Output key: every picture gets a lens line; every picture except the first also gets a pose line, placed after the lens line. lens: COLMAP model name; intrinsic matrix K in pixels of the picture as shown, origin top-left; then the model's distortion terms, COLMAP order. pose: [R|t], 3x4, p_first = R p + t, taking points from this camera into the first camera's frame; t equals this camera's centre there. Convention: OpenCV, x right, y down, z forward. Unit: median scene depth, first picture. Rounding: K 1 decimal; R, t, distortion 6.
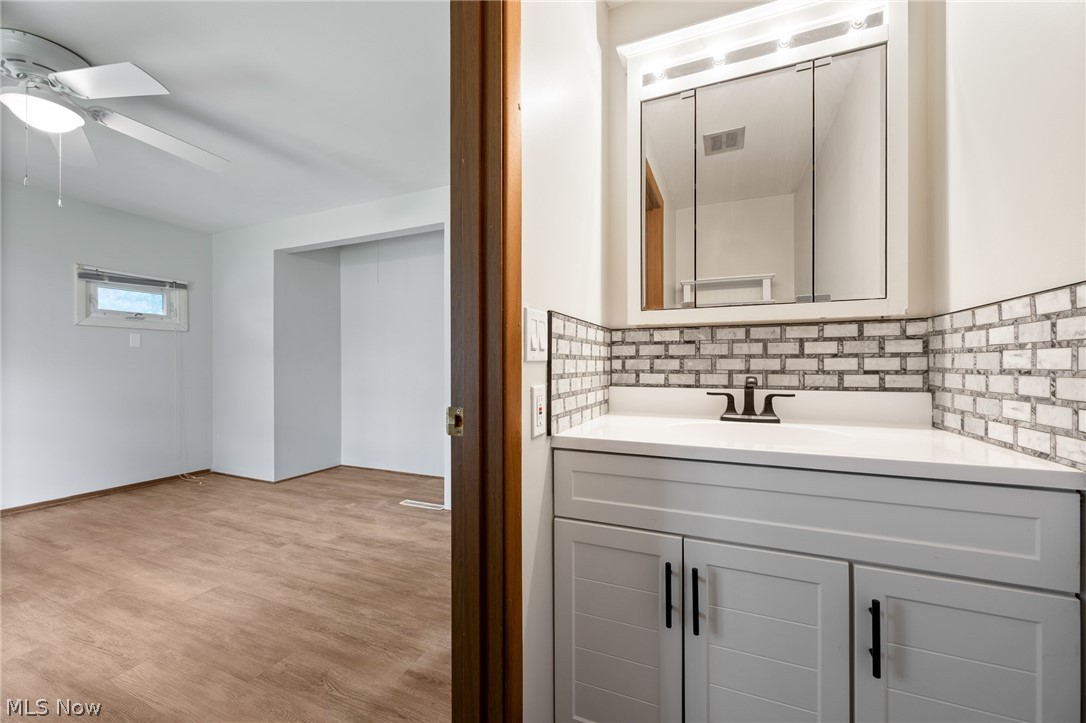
lens RADIAL K [[425.8, 0, 543.2], [0, 425.8, 363.7], [0, 0, 1]] dist [-0.000019, -0.000115]
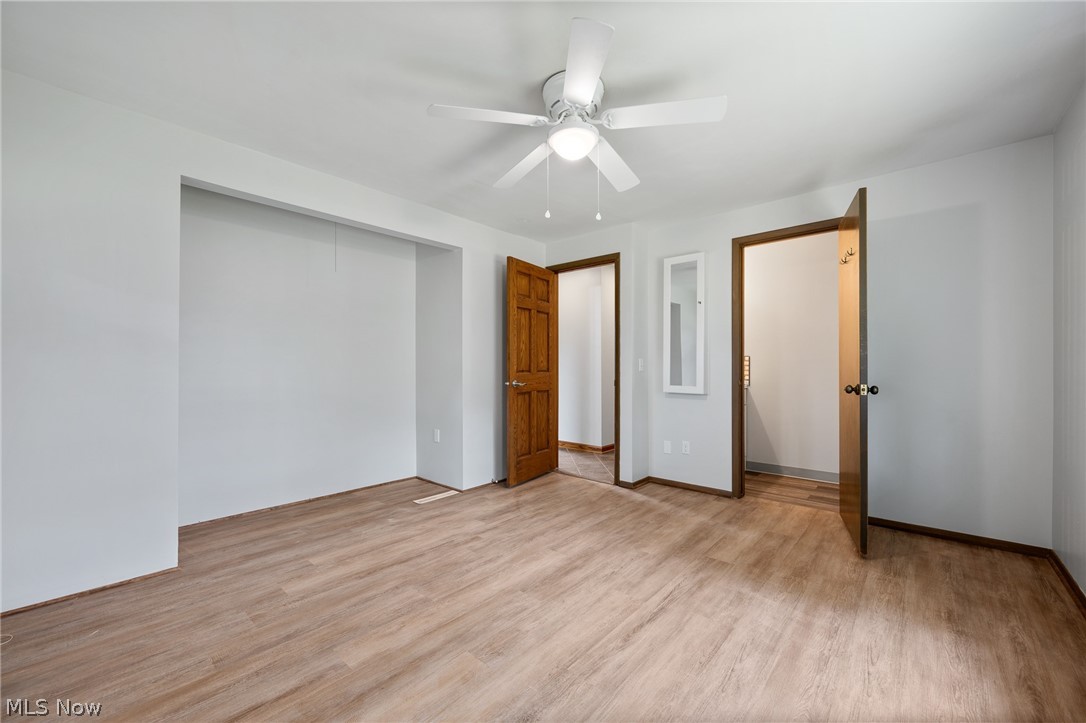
lens RADIAL K [[425.8, 0, 544.3], [0, 425.8, 366.8], [0, 0, 1]] dist [-0.000019, -0.000115]
pose [[0.311654, 0.004800, 0.950183, -1.492601], [-0.004726, 0.999983, -0.003502, 0.001738], [-0.950184, -0.003399, 0.311672, 0.484899]]
